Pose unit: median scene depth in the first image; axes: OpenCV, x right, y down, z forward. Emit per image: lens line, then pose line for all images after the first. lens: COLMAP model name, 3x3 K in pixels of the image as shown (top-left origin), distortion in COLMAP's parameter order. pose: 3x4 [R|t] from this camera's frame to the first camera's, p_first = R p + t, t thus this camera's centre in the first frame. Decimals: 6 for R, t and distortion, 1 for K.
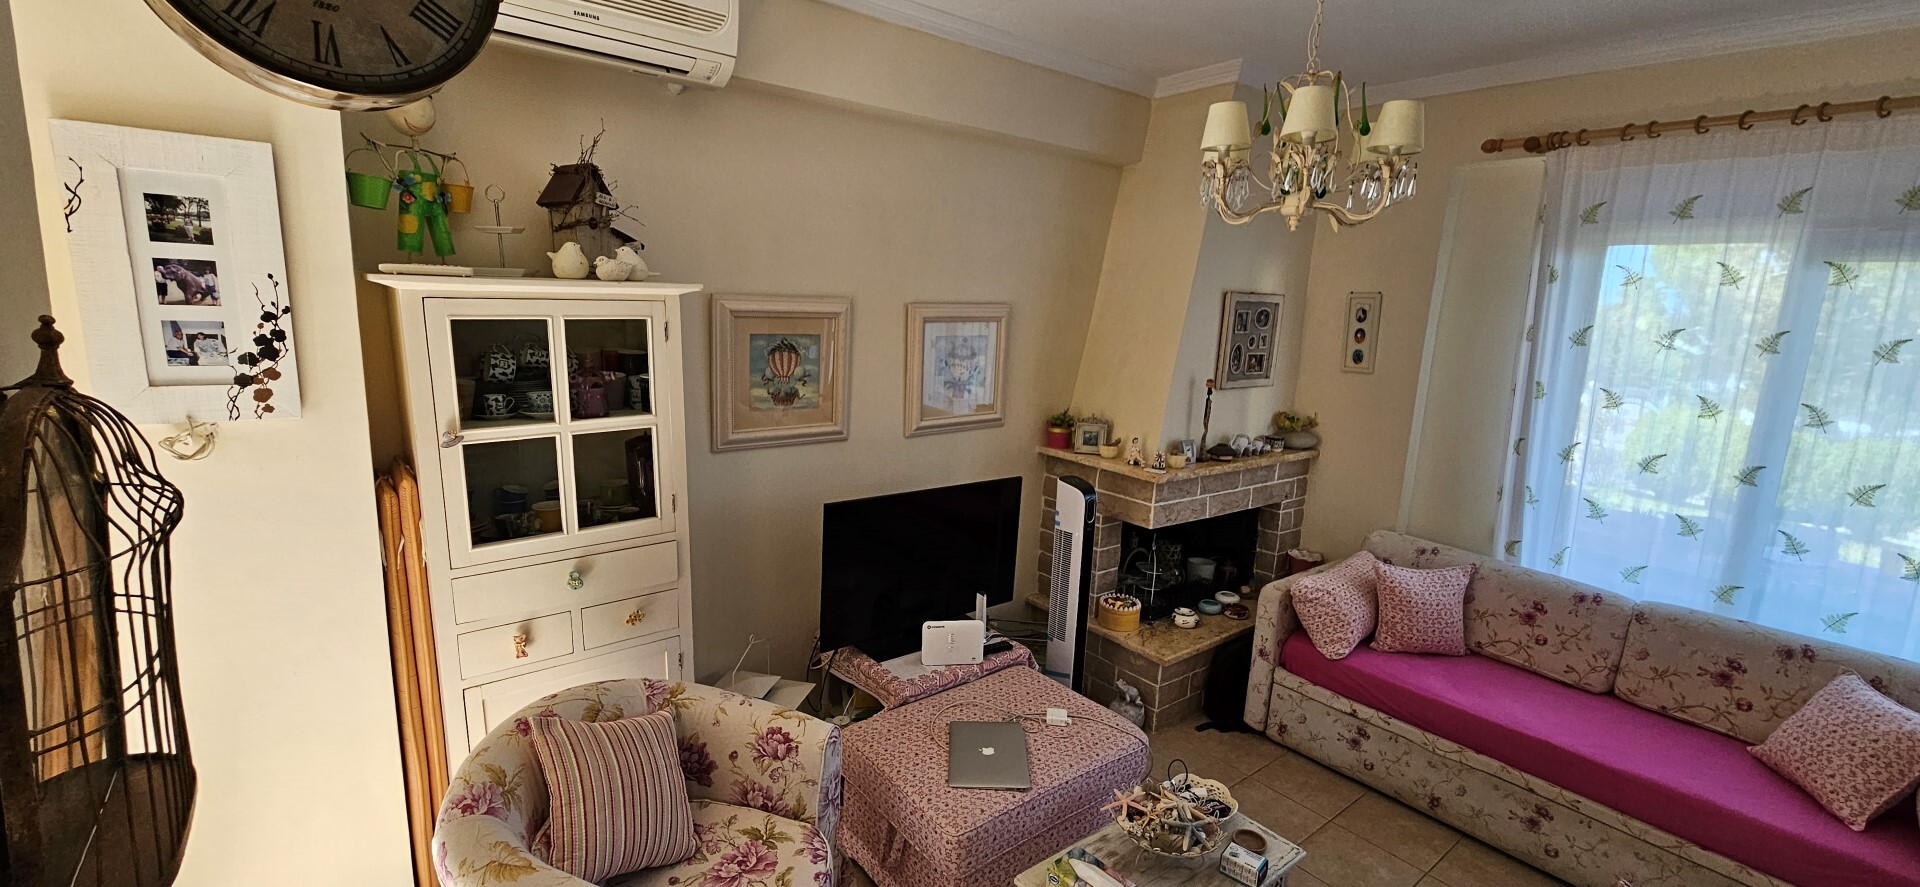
lens RADIAL K [[793.5, 0, 960.0], [0, 793.5, 443.5], [0, 0, 1]] dist [-0.001979, -0.000510]
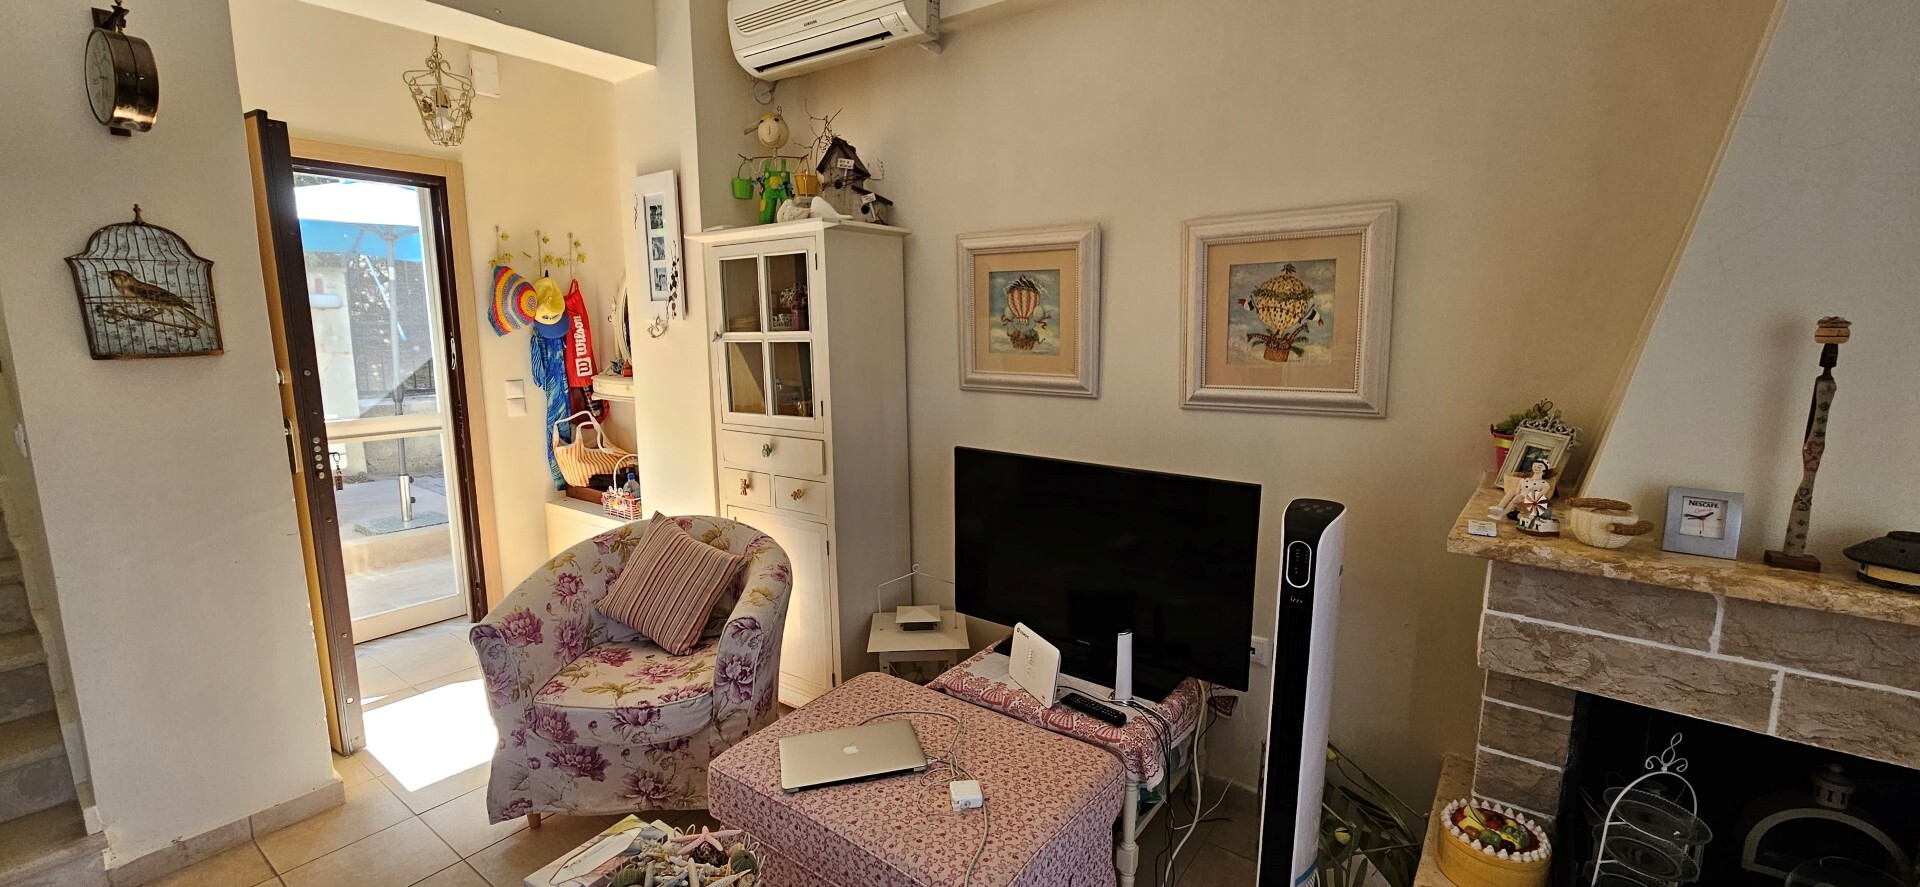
lens RADIAL K [[793.5, 0, 960.0], [0, 793.5, 443.5], [0, 0, 1]] dist [-0.001979, -0.000510]
pose [[0.248873, 0.108582, -0.962430, 0.682225], [-0.167934, 0.983482, 0.067531, 0.010209], [0.953866, 0.144818, 0.262997, 0.726302]]
